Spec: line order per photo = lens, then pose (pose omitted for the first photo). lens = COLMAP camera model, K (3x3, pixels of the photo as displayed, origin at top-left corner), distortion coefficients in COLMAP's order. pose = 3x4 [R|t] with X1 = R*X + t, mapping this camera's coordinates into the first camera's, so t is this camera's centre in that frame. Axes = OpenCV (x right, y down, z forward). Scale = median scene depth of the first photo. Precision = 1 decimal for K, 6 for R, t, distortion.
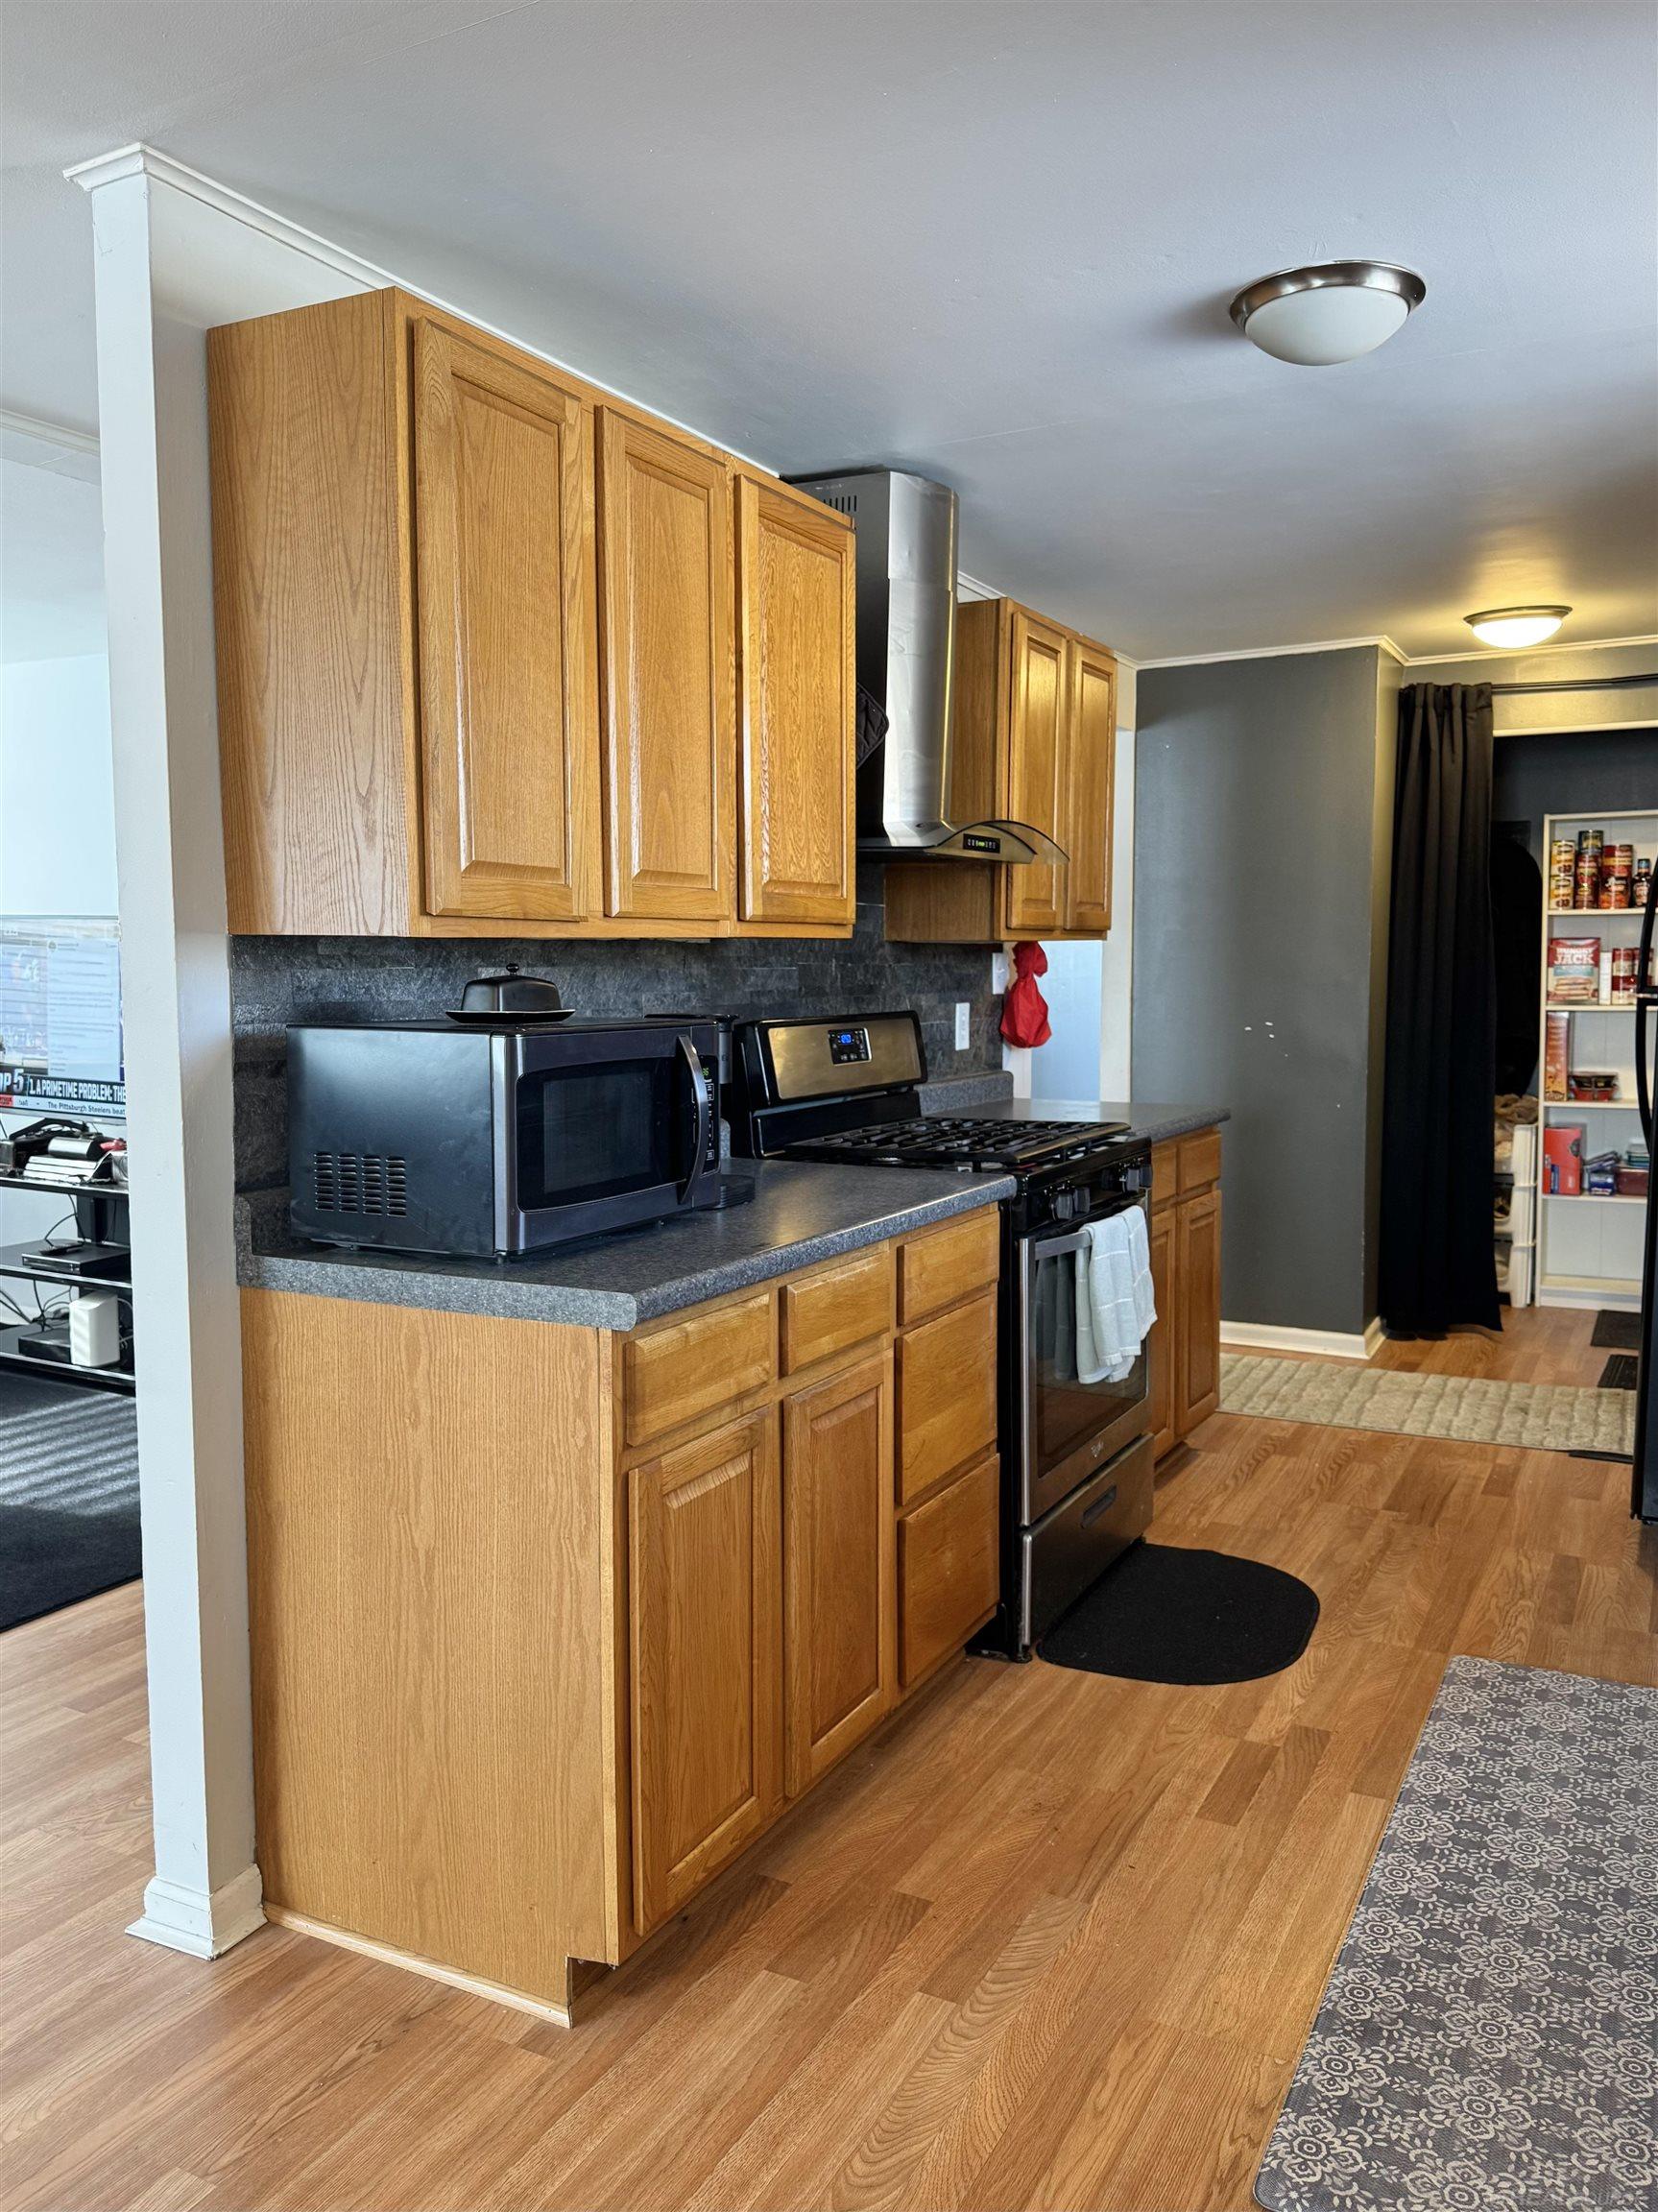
lens RADIAL K [[1581.1, 0, 779.6], [0, 1581.1, 1108.8], [0, 0, 1]] dist [0.000255, -0.006852]
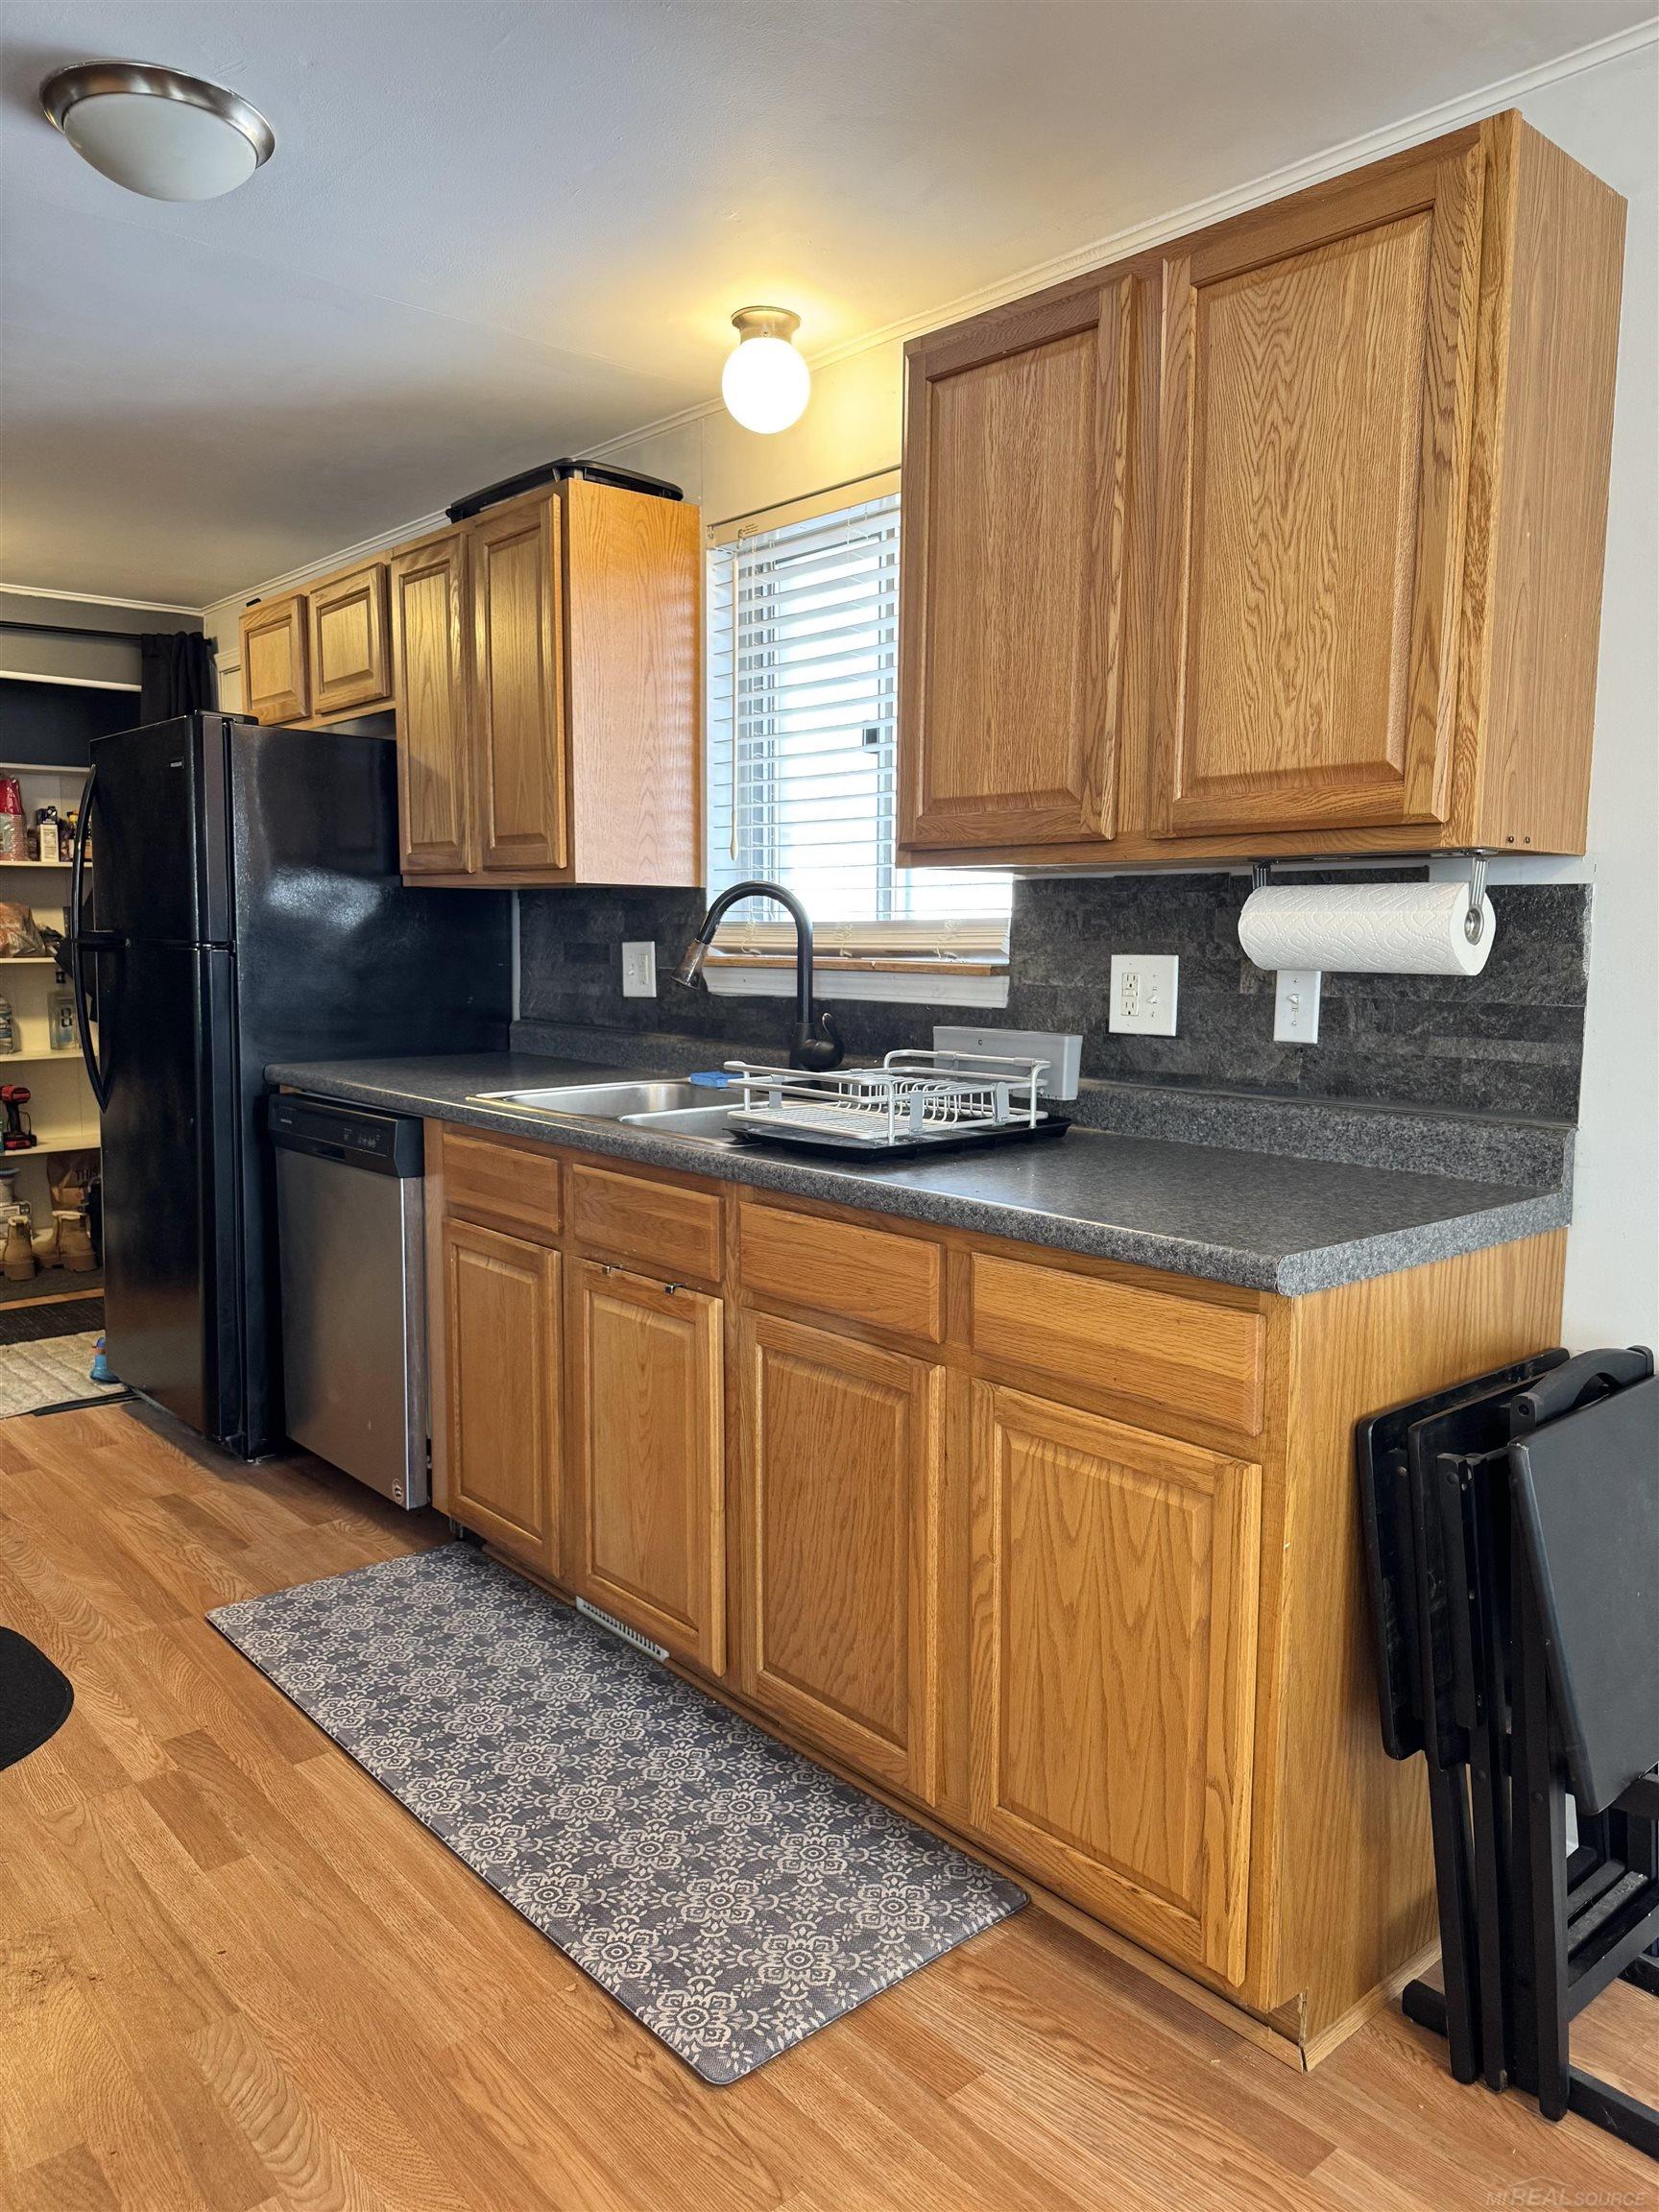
lens RADIAL K [[1550.7, 0, 829.5], [0, 1550.7, 1106.0], [0, 0, 1]] dist [0.122098, -0.161025]
pose [[0.360721, -0.087732, 0.928538, -0.387034], [0.067927, 0.995393, 0.067660, -0.000197], [-0.930197, 0.038667, 0.365019, 0.365962]]
